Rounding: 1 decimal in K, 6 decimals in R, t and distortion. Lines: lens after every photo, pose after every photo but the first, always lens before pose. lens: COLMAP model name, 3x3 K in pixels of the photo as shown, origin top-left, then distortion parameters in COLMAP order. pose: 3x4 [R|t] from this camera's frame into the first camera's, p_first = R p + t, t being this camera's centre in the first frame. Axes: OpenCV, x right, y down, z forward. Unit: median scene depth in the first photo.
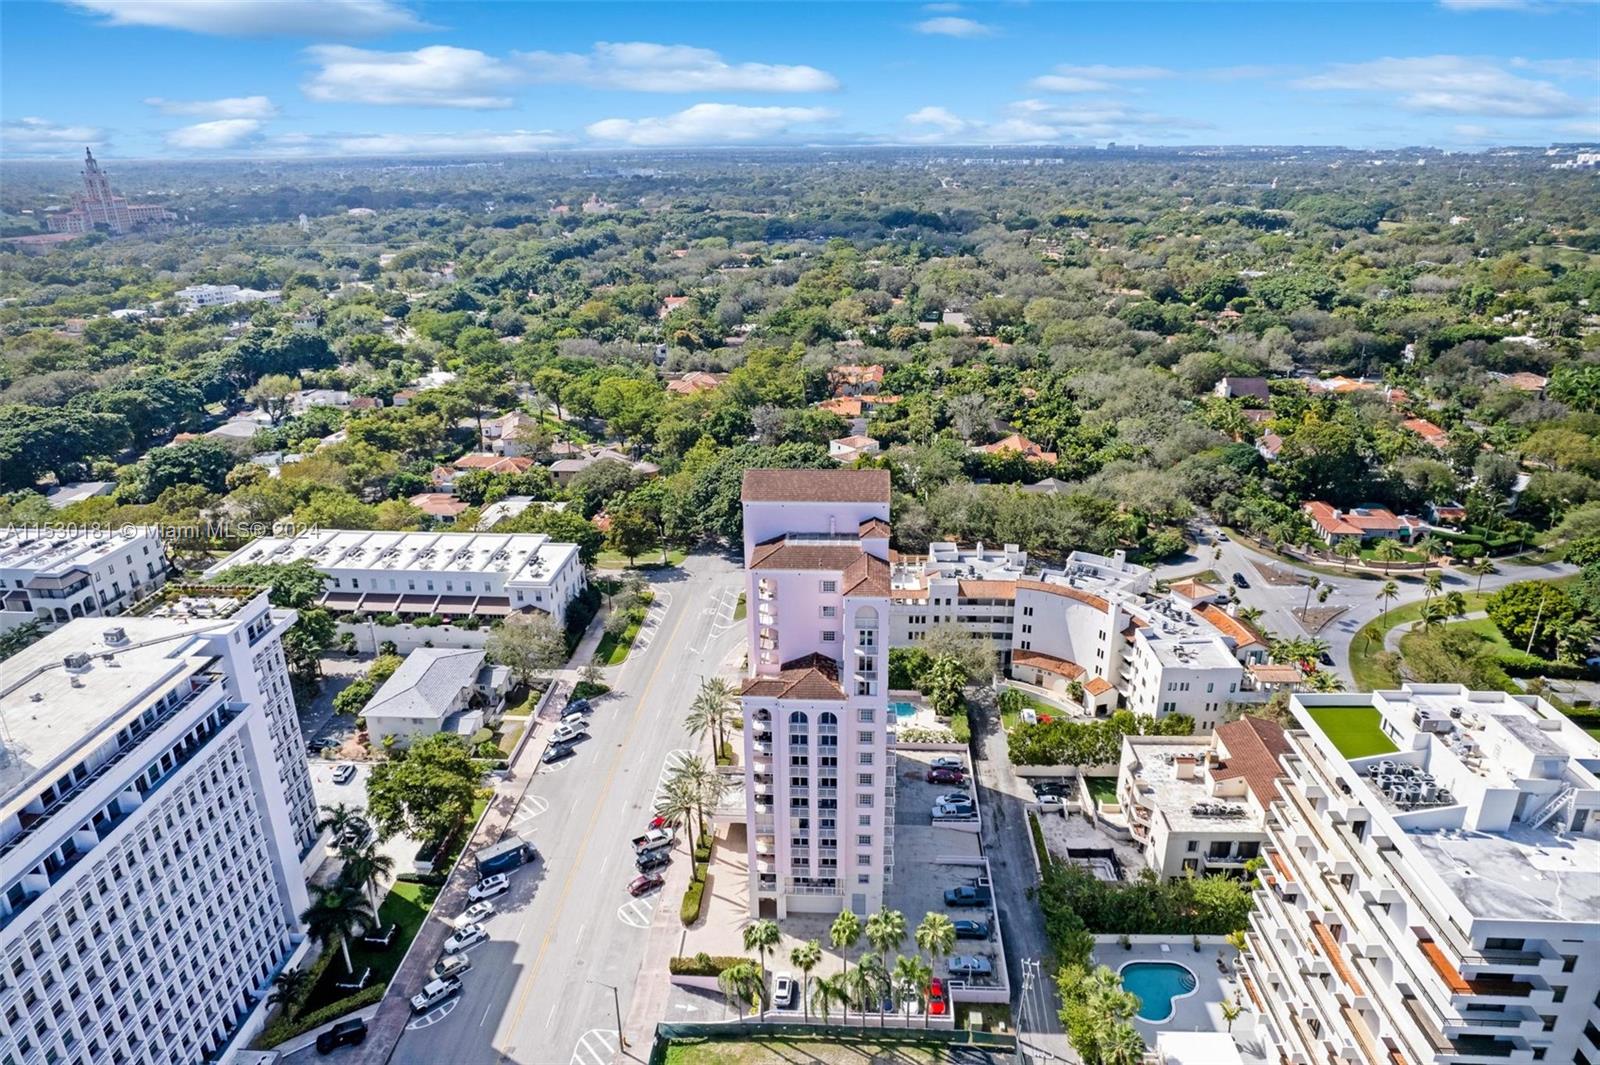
lens RADIAL K [[1014.5, 0, 798.0], [0, 1014.5, 521.1], [0, 0, 1]] dist [-0.070239, 0.064946]
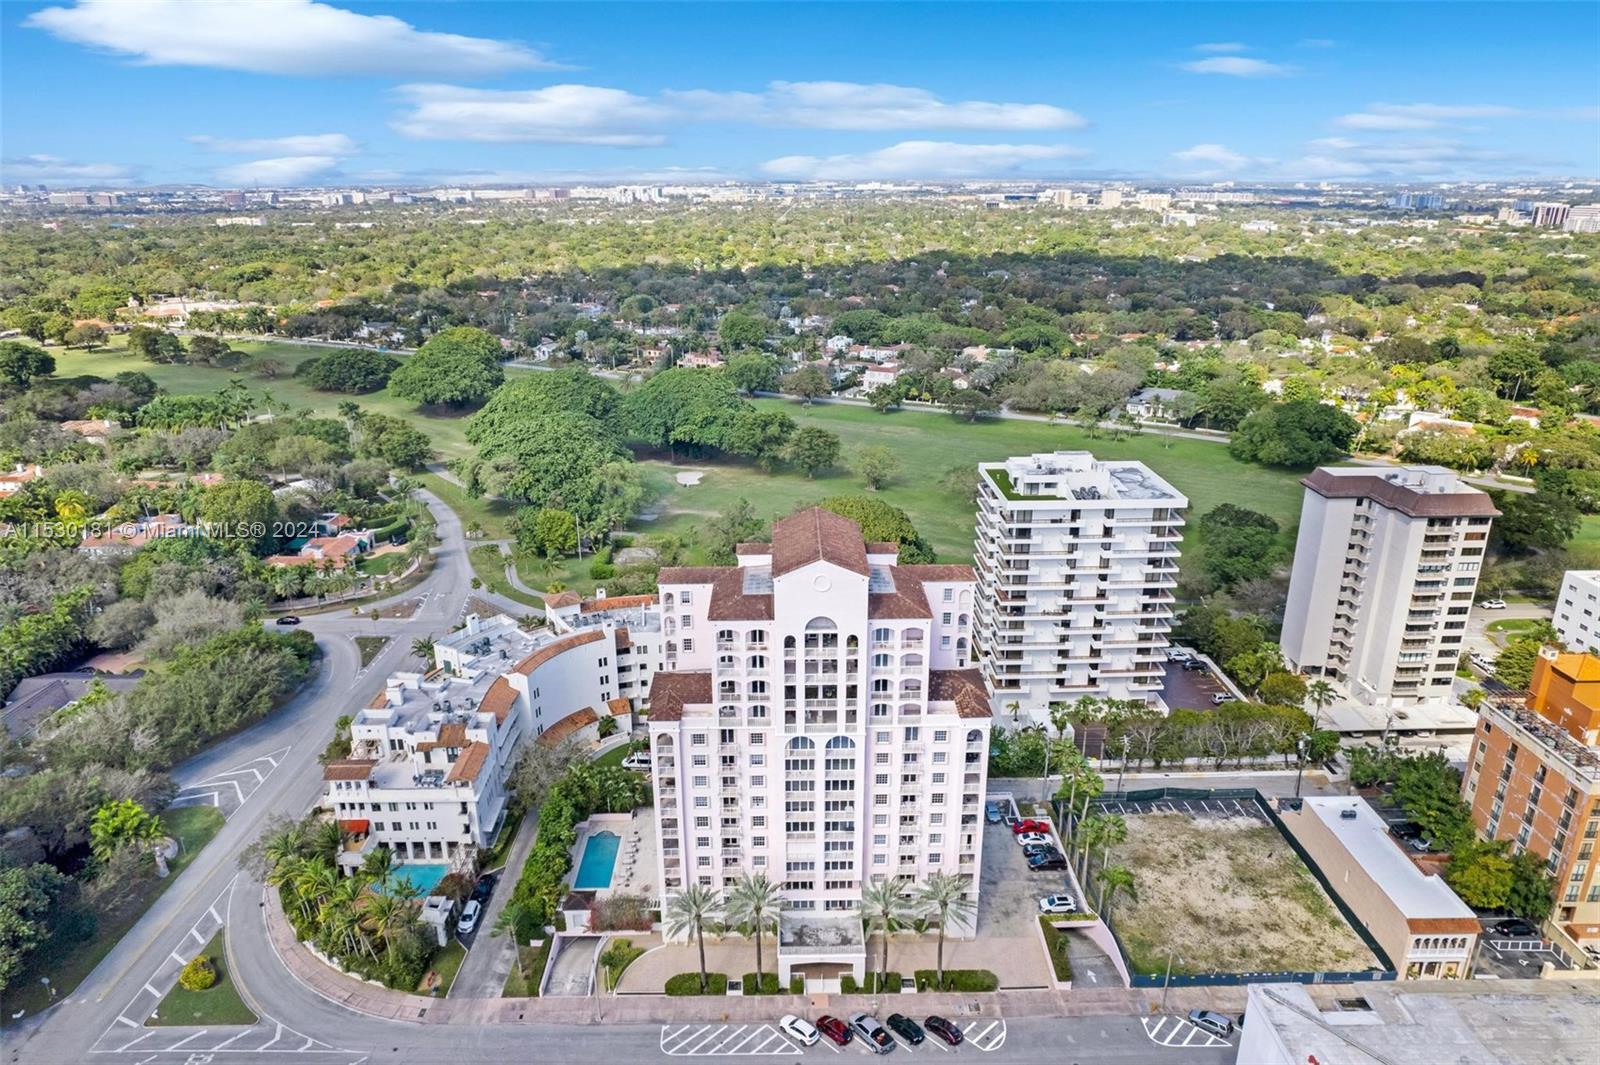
lens RADIAL K [[1014.5, 0, 798.0], [0, 1014.5, 521.1], [0, 0, 1]] dist [-0.070239, 0.064946]
pose [[-0.071949, -0.309844, 0.948061, -0.498949], [0.349569, 0.882401, 0.314914, -0.208163], [-0.934144, 0.354070, 0.044824, 0.557439]]
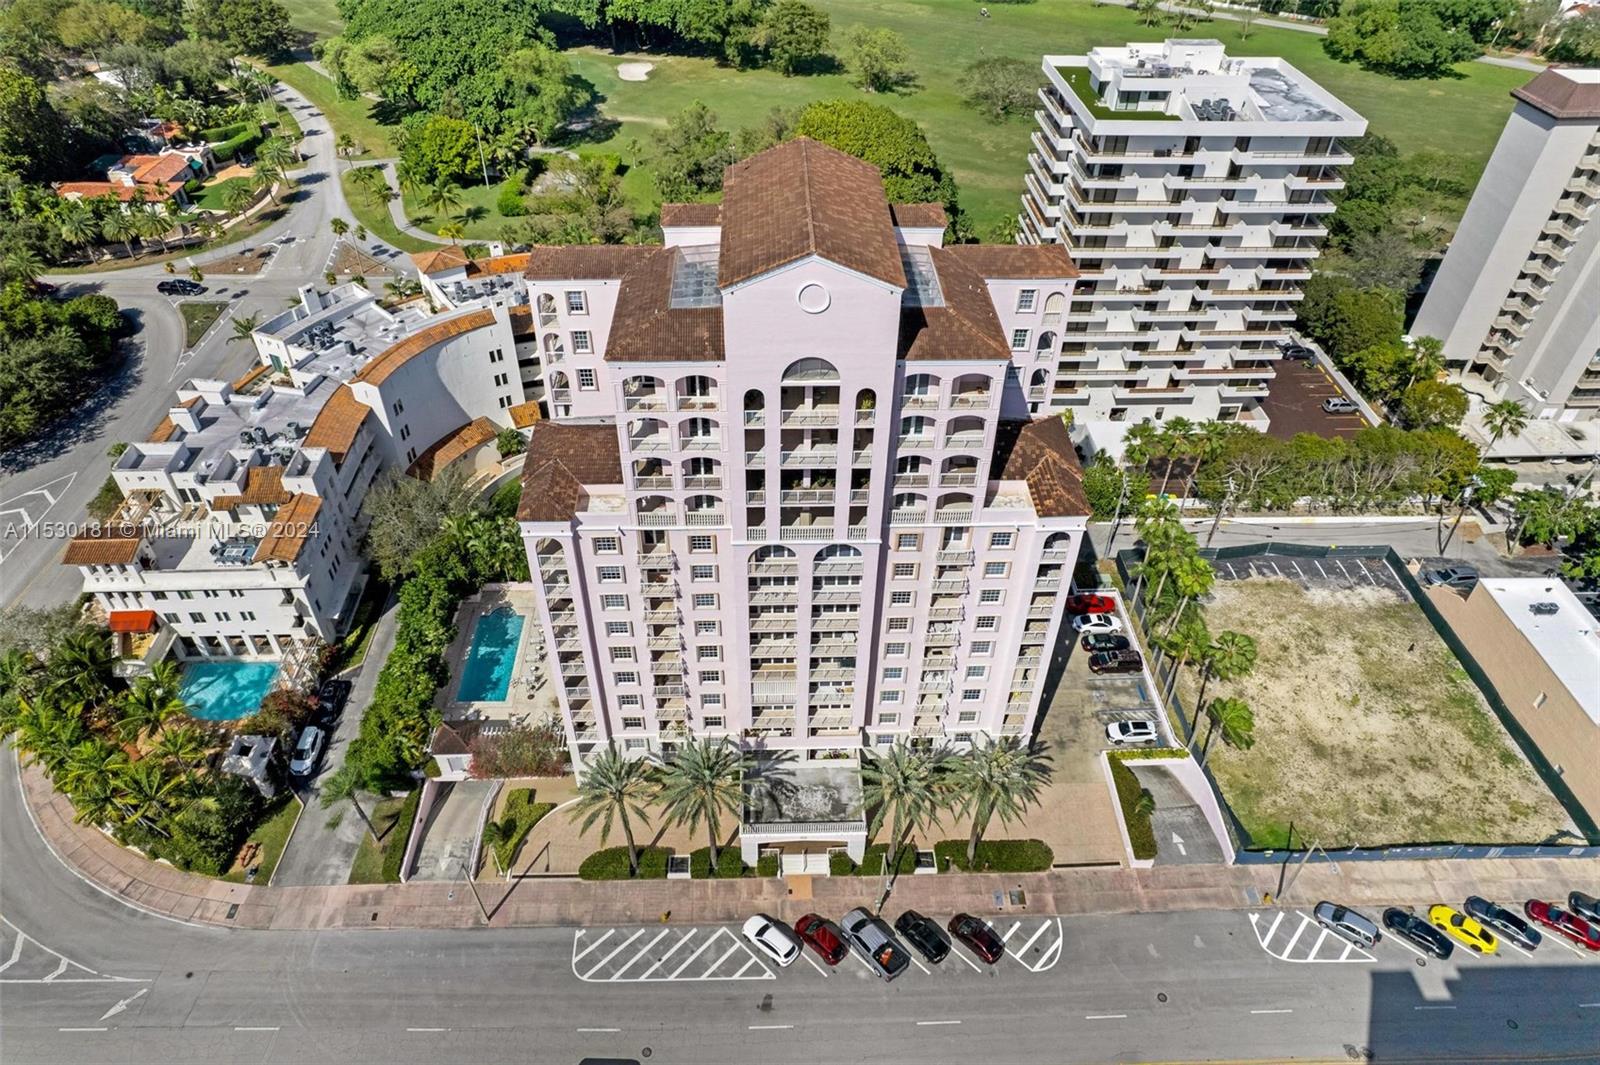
lens RADIAL K [[1014.5, 0, 798.0], [0, 1014.5, 521.1], [0, 0, 1]] dist [-0.070239, 0.064946]
pose [[-0.087371, -0.639841, 0.763524, -0.269575], [0.333630, 0.703398, 0.627632, -0.144434], [-0.938647, 0.309571, 0.152014, 0.561435]]
